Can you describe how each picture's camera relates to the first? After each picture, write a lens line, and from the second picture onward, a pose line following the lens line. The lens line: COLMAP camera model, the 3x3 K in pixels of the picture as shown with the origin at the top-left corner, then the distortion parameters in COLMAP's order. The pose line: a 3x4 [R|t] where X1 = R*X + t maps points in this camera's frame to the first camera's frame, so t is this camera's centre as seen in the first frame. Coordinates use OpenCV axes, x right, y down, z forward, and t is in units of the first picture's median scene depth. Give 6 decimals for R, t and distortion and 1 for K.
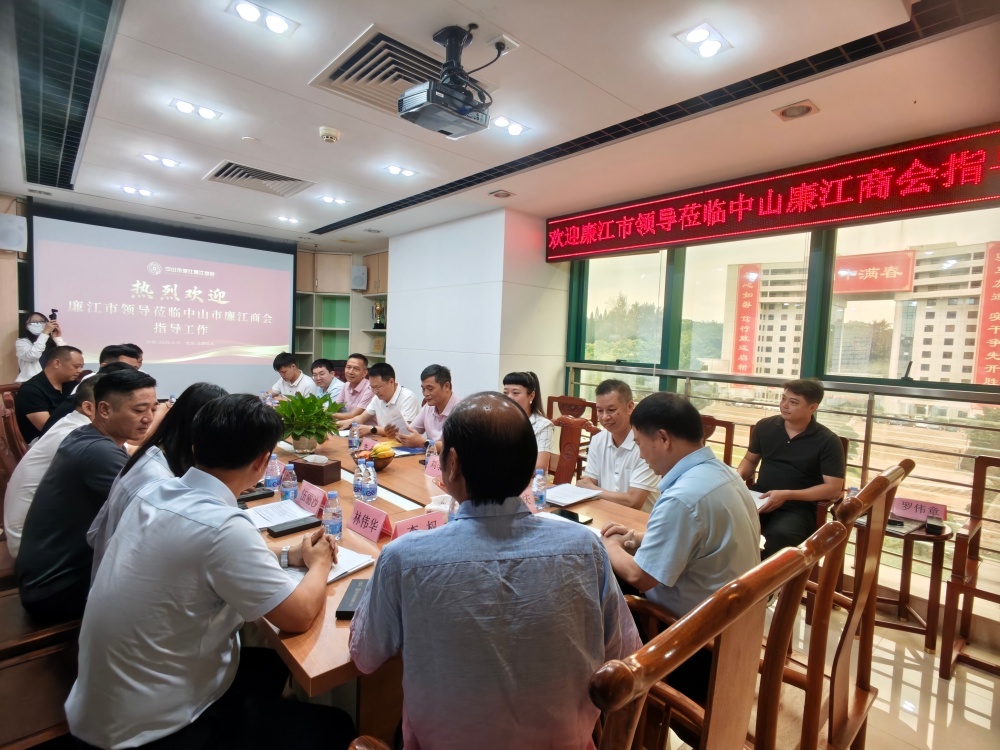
lens RADIAL K [[506.4, 0, 498.0], [0, 506.4, 375.9], [0, 0, 1]] dist [-0.000261, 0.000140]
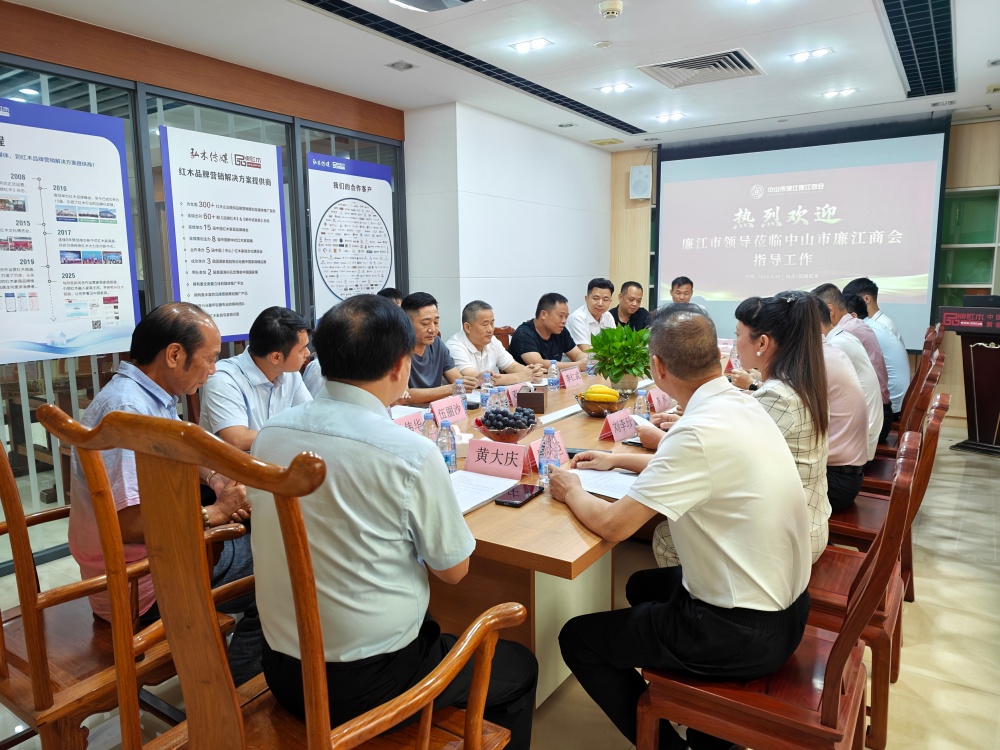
lens RADIAL K [[694.8, 0, 498.8], [0, 694.8, 374.4], [0, 0, 1]] dist [0.000401, -0.000861]
pose [[0.245999, 0.093763, -0.964724, 0.387914], [-0.036433, 0.995501, 0.087464, 0.012512], [0.968585, 0.013632, 0.248308, 0.266716]]
